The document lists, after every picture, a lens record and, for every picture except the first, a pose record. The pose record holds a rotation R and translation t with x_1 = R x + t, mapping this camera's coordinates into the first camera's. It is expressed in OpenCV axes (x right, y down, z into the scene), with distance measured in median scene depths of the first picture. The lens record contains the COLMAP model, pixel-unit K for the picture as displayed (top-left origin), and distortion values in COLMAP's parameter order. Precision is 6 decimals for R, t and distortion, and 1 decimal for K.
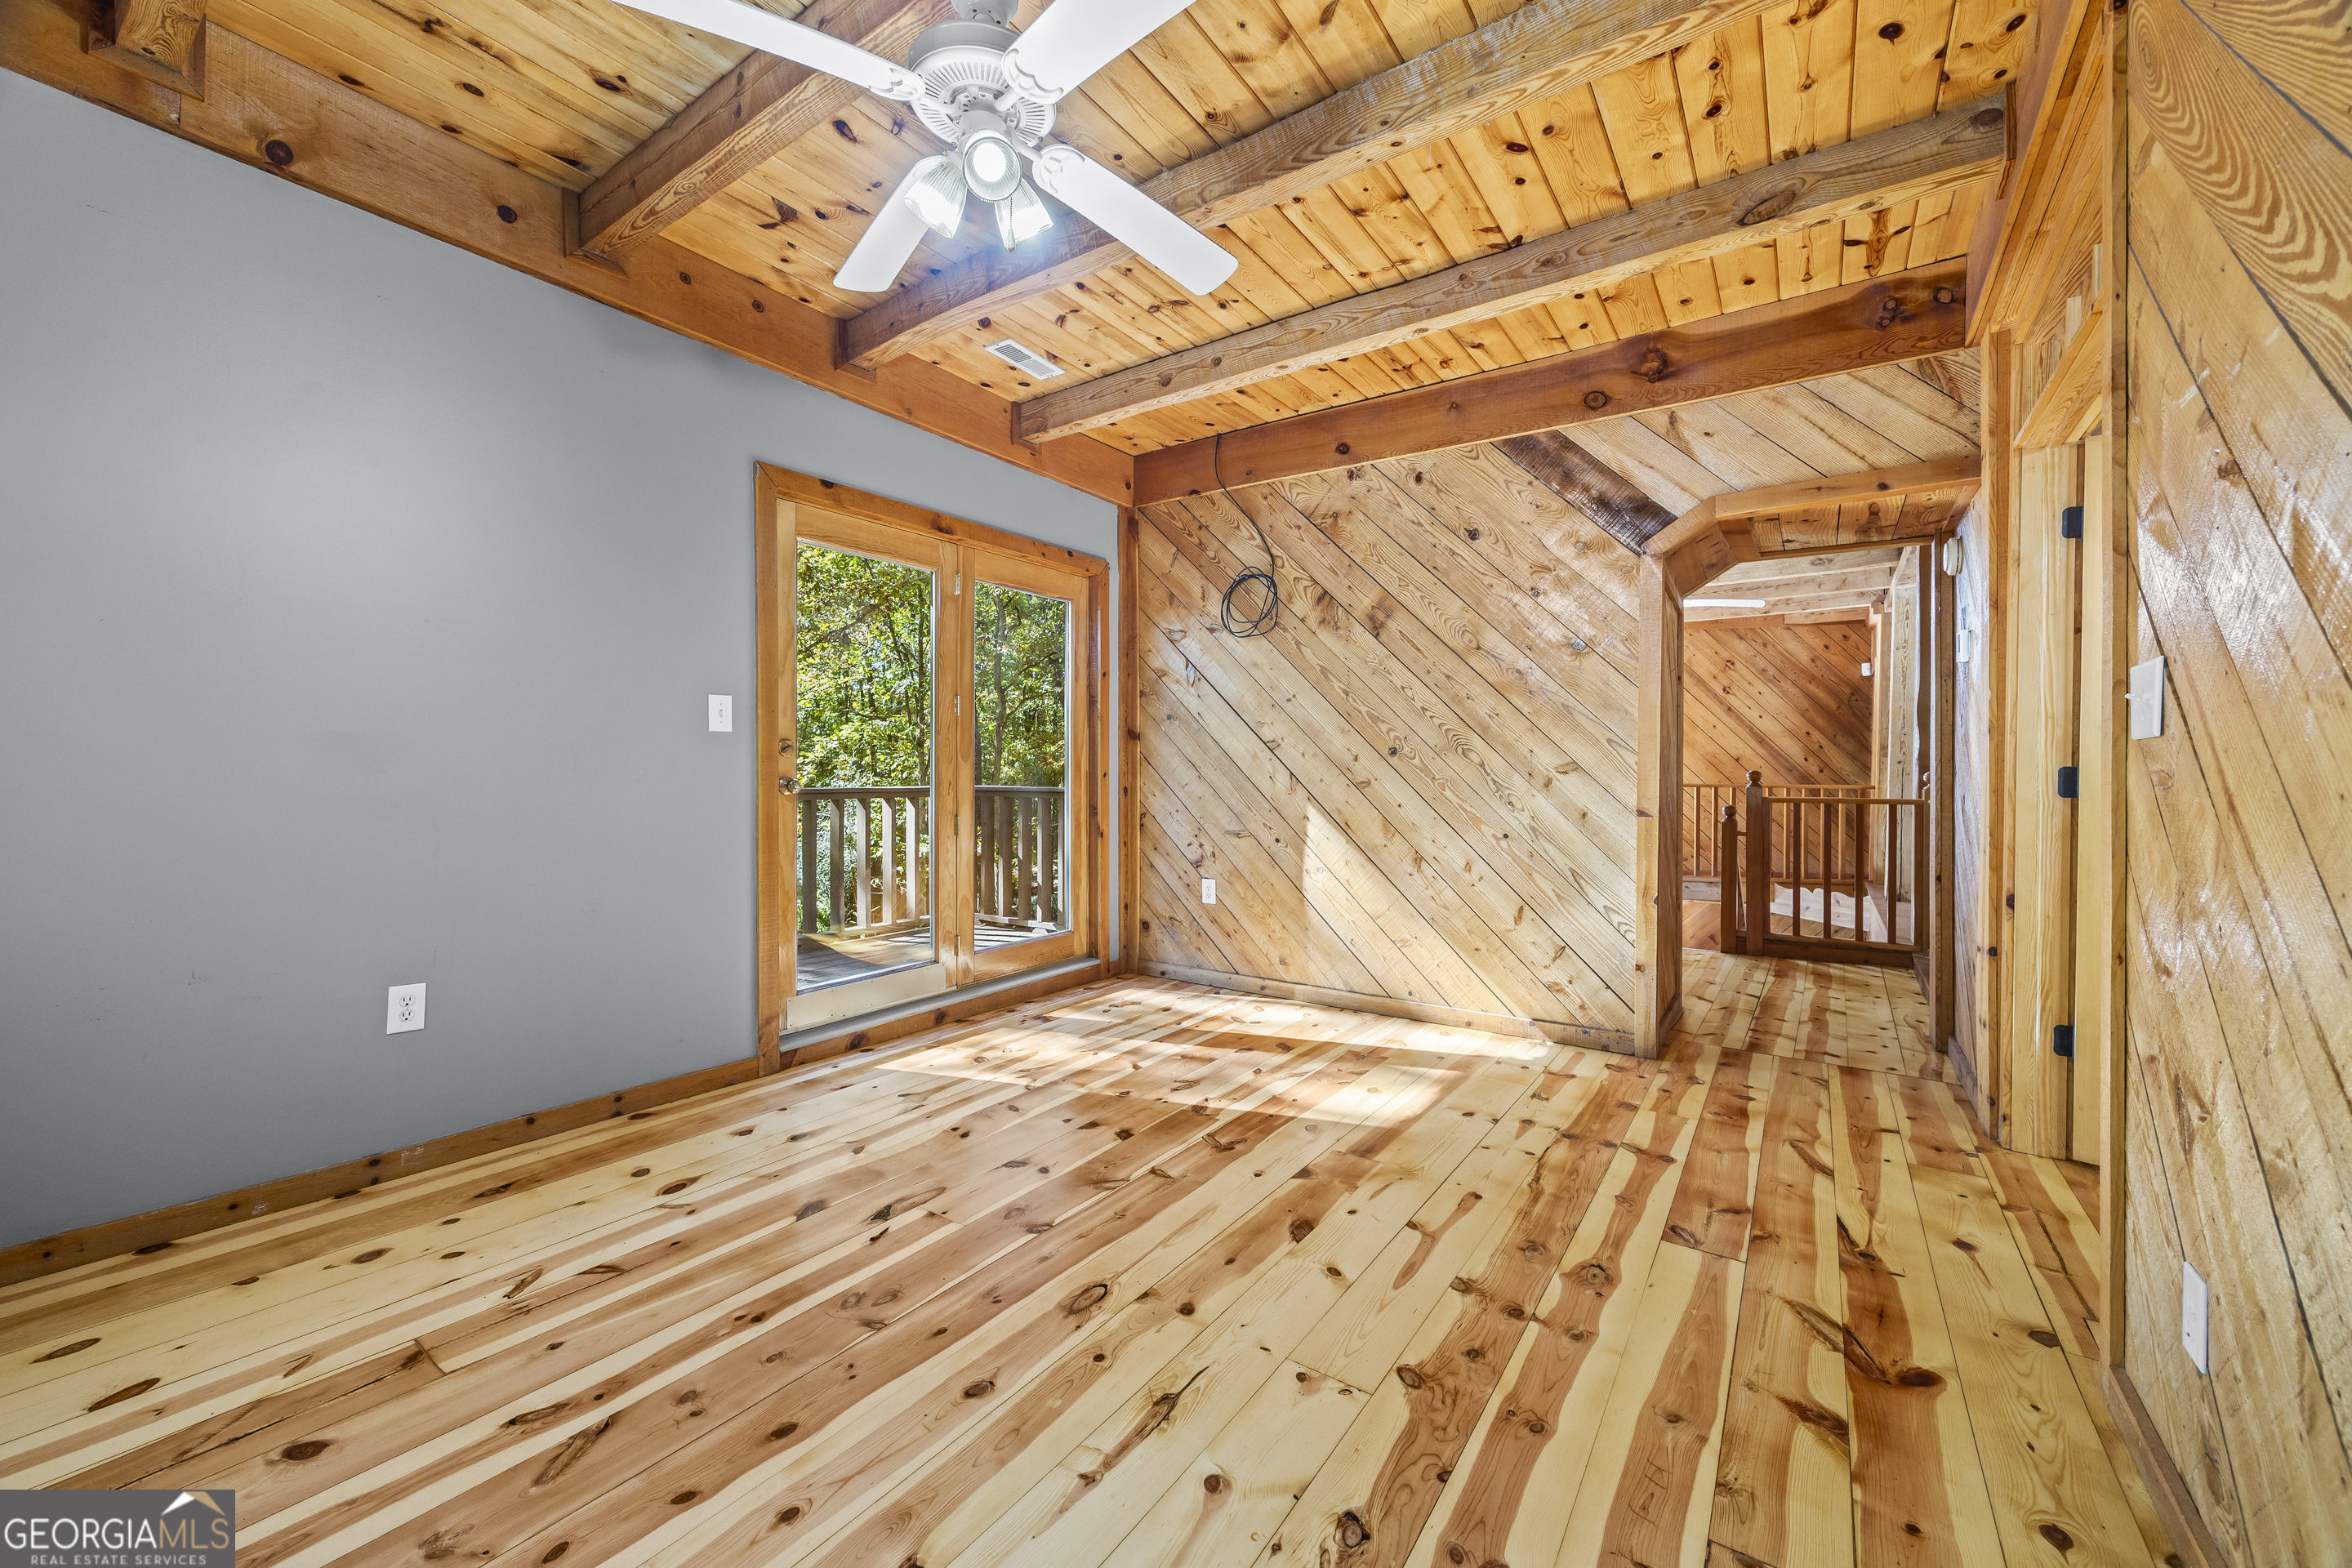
lens RADIAL K [[940.3, 0, 1168.3], [0, 940.3, 770.1], [0, 0, 1]] dist [-0.007286, 0.000173]
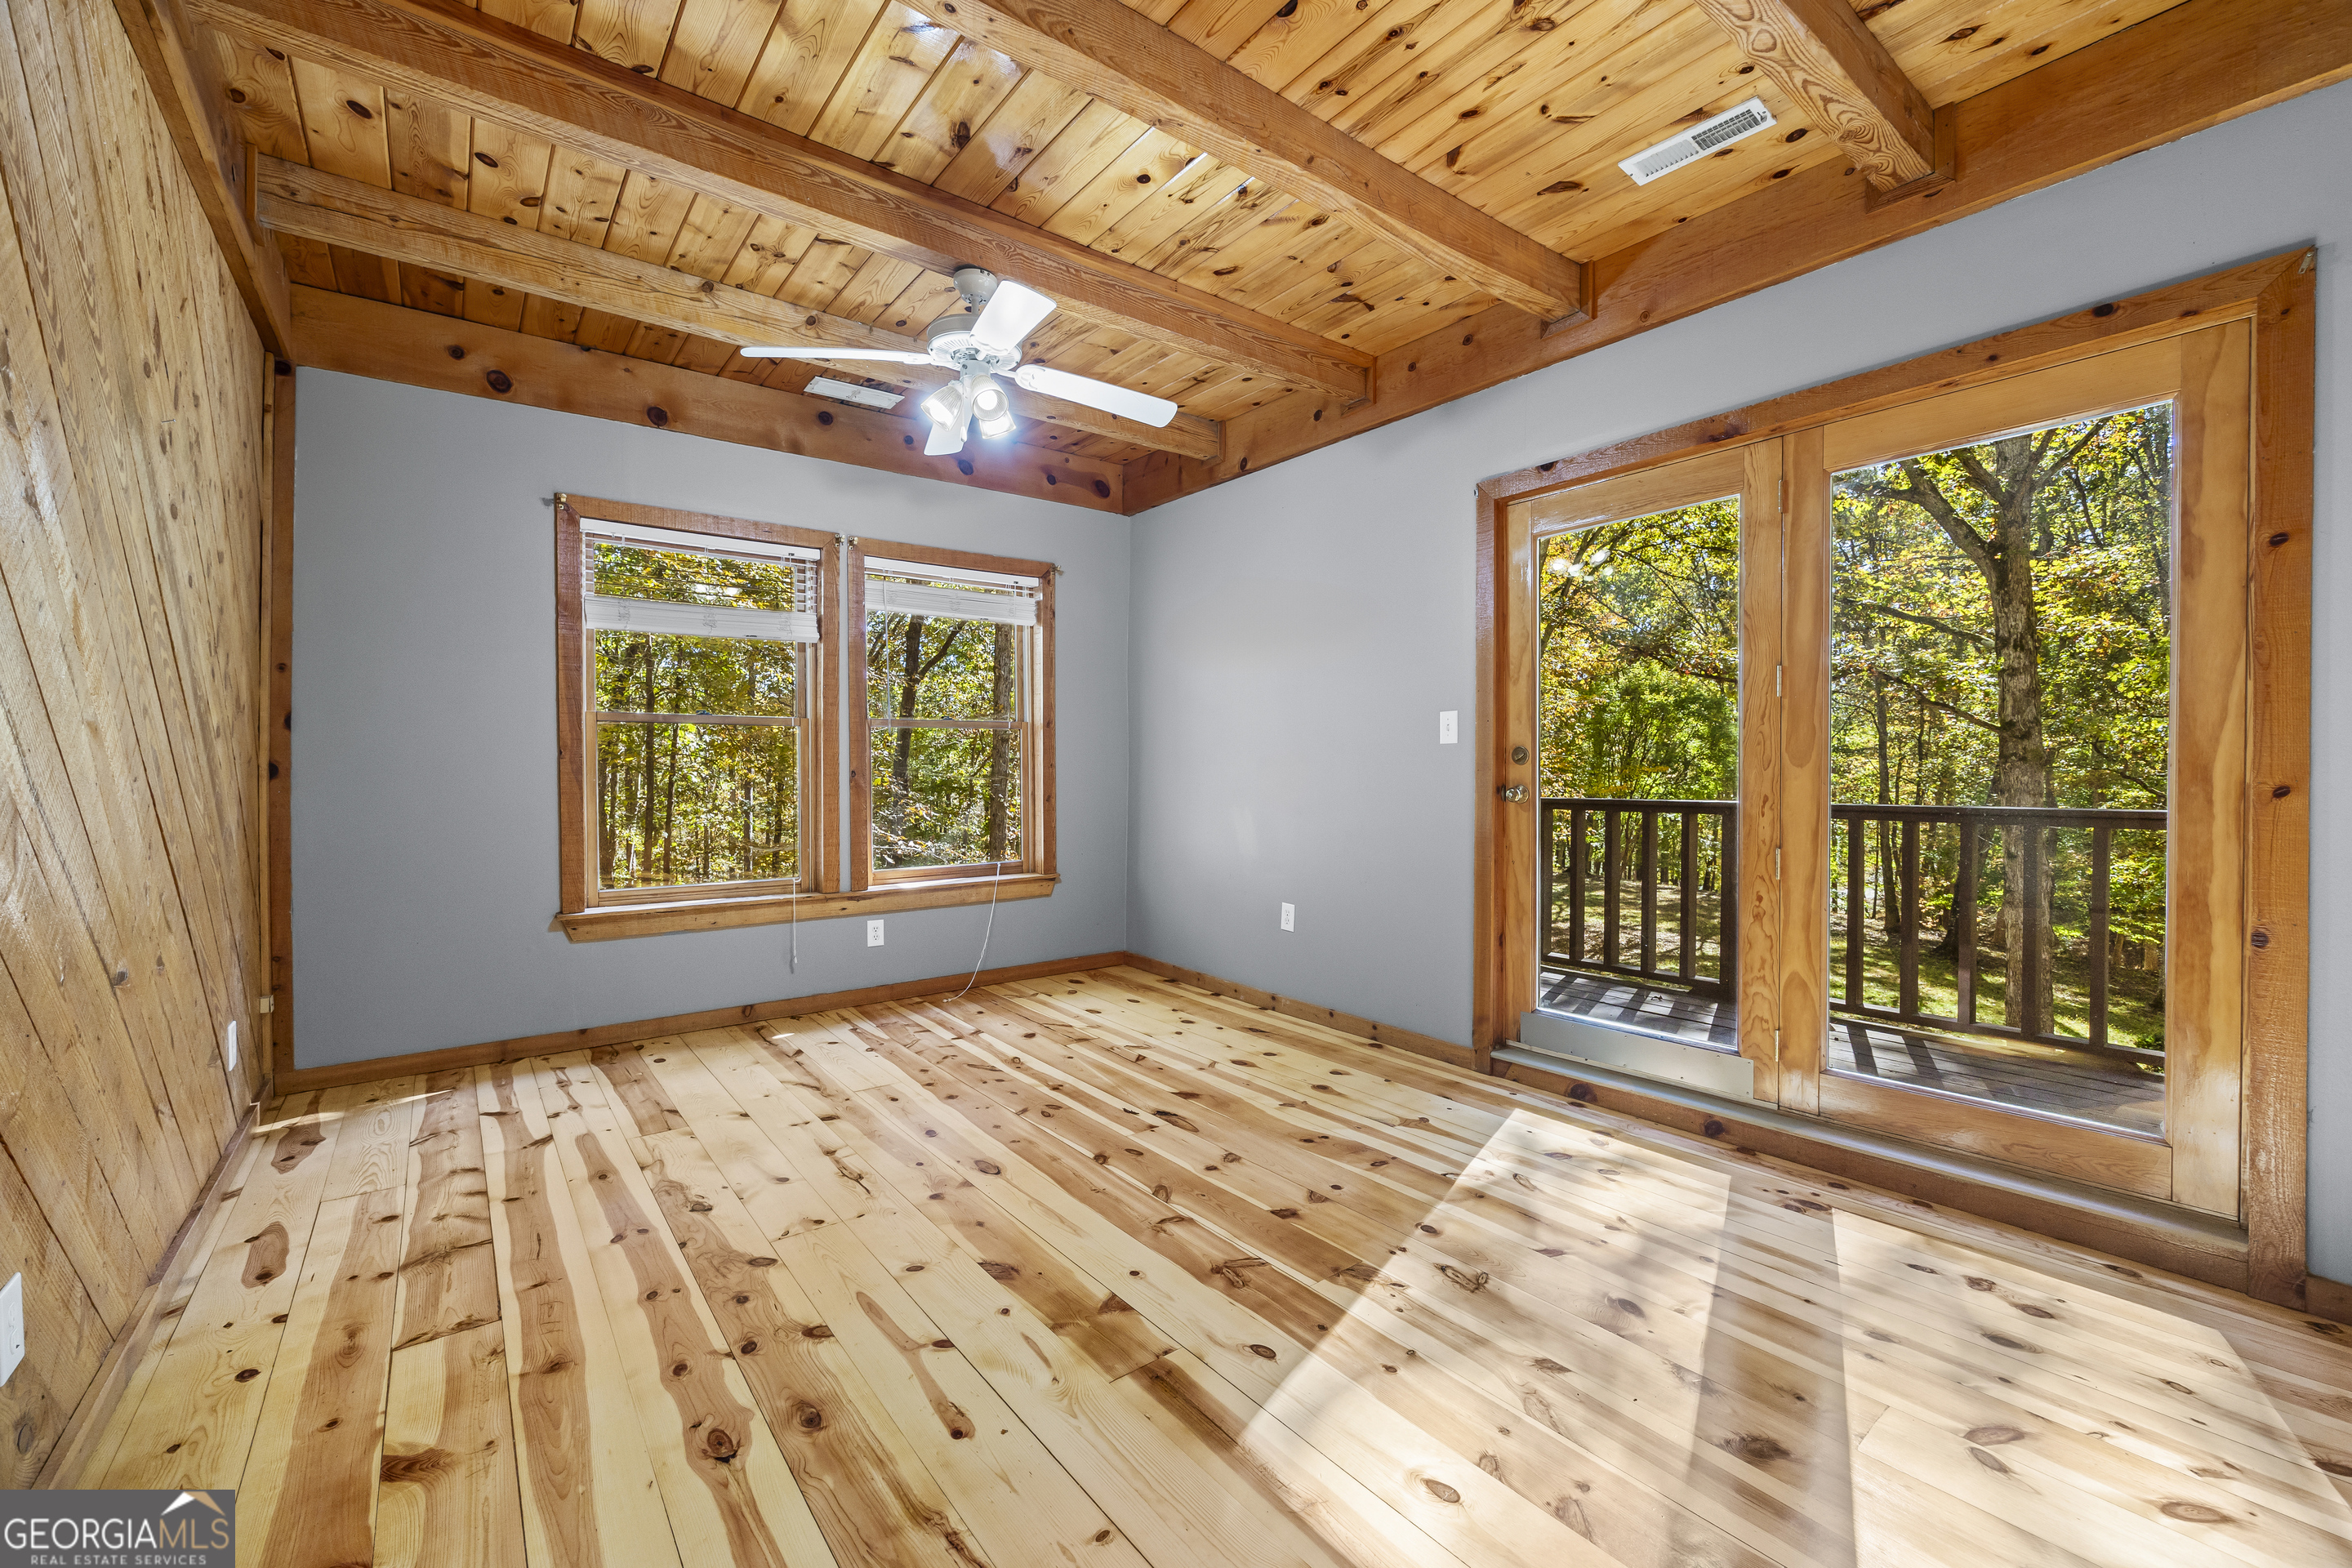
lens RADIAL K [[940.3, 0, 1170.1], [0, 940.3, 788.8], [0, 0, 1]] dist [-0.007286, 0.000173]
pose [[-0.307010, 0.008948, -0.951664, 0.826263], [-0.005148, 0.999926, 0.011062, 0.001648], [0.951692, 0.008295, -0.306941, 1.230831]]
